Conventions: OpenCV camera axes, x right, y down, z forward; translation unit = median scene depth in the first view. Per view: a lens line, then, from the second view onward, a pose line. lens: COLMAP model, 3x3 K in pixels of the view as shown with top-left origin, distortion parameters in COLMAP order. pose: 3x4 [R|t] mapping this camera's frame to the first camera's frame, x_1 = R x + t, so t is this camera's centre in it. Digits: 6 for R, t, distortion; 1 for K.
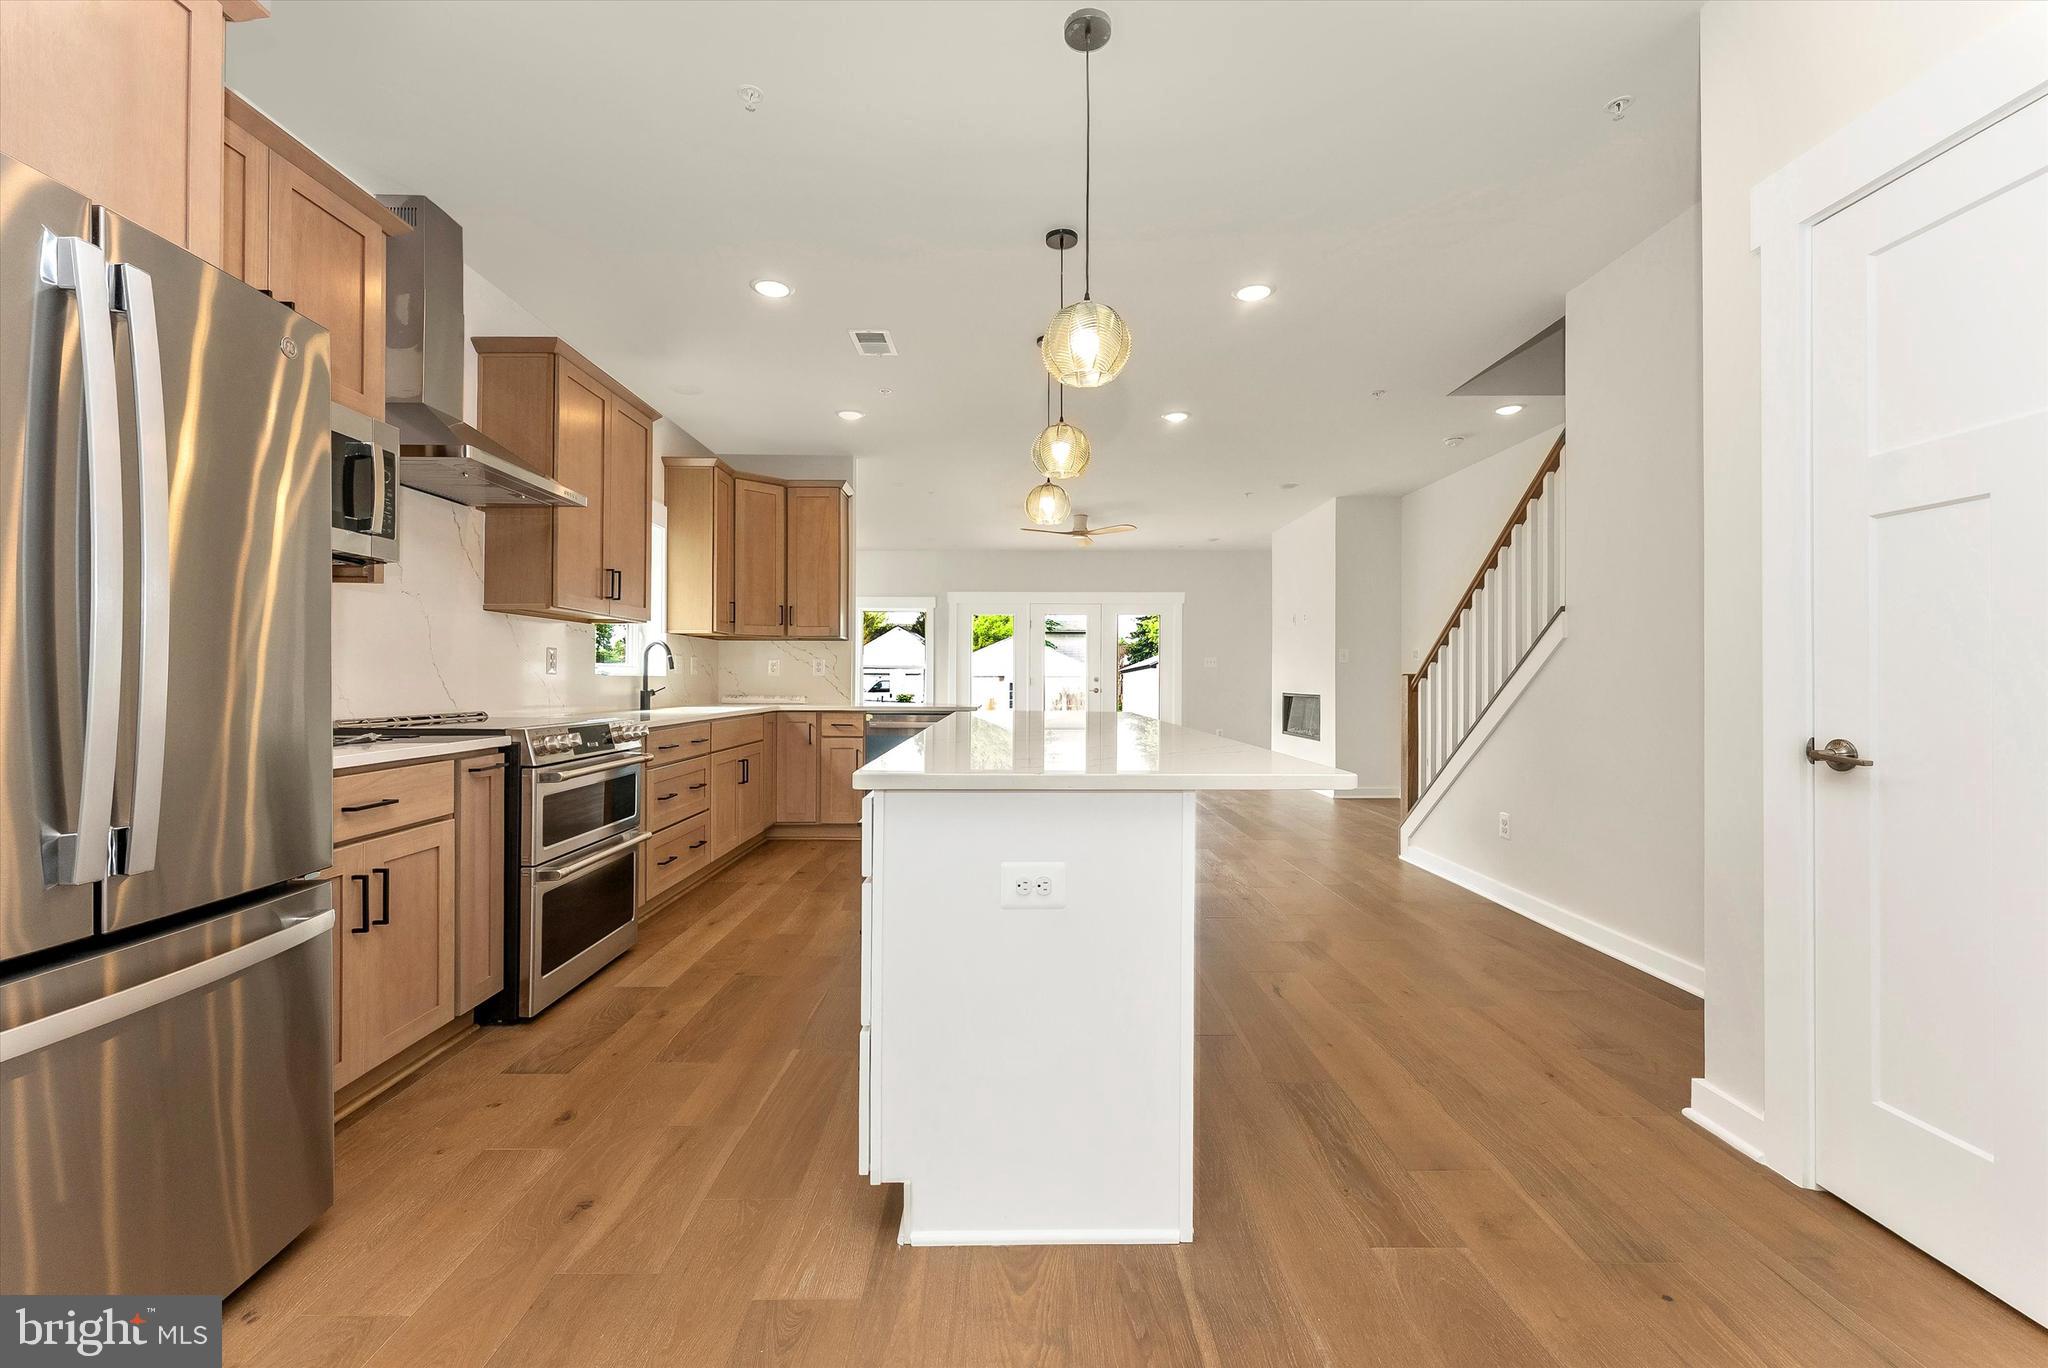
lens RADIAL K [[836.3, 0, 1024.0], [0, 836.3, 684.0], [0, 0, 1]] dist [0.000145, 0.000074]
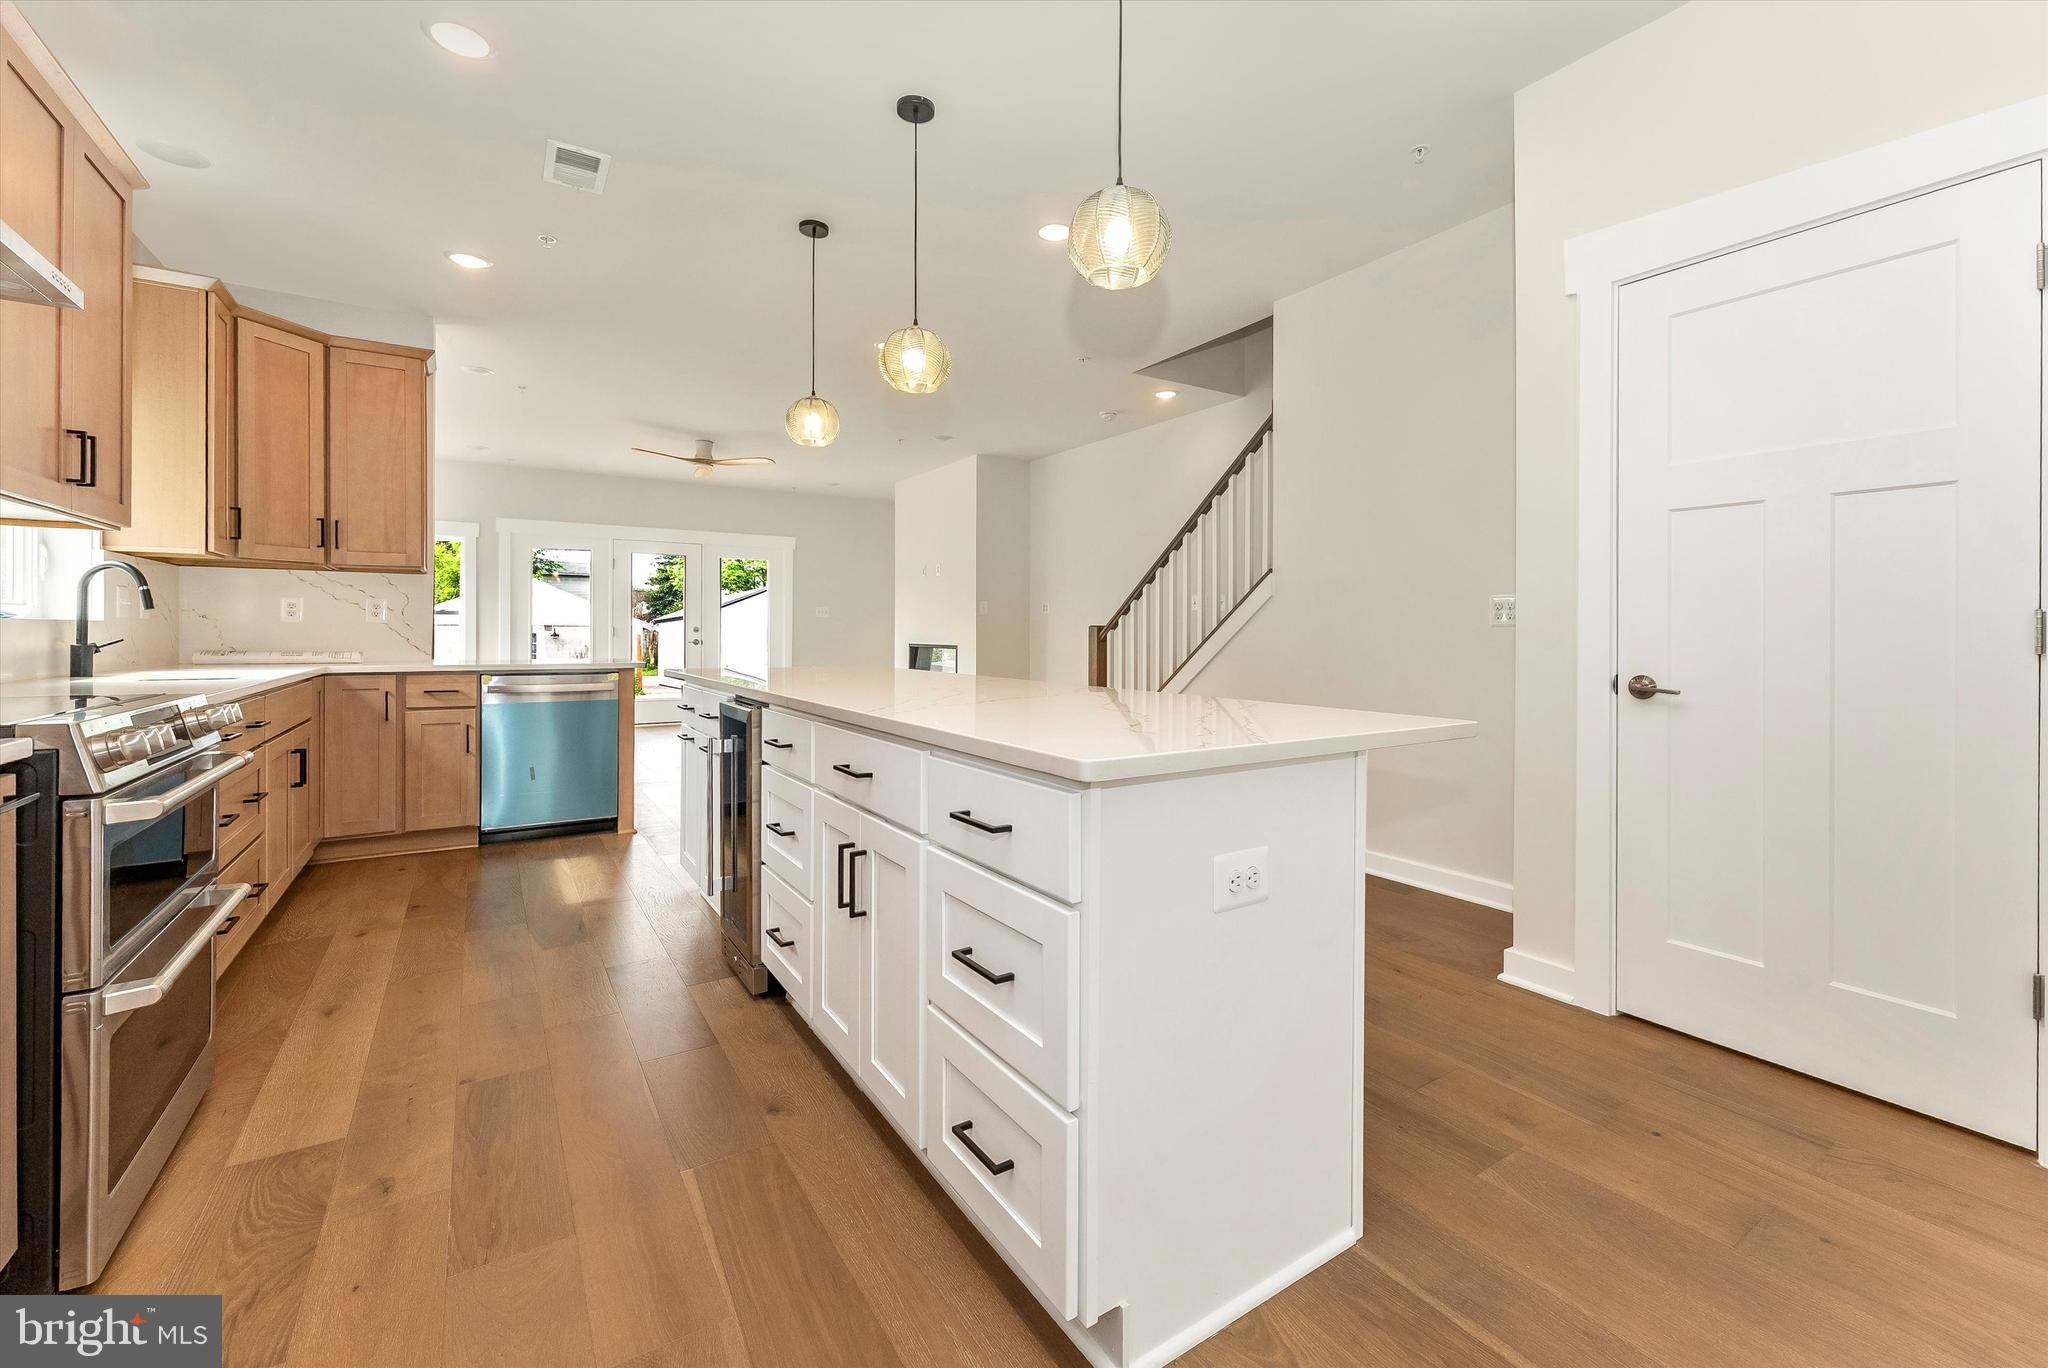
lens RADIAL K [[837.2, 0, 1027.7], [0, 837.2, 642.9], [0, 0, 1]] dist [0.000366, 0.000080]
pose [[0.844813, -0.005333, 0.535035, -0.197480], [0.000170, 0.999953, 0.009698, 0.000425], [-0.535062, -0.008102, 0.844774, 0.137228]]
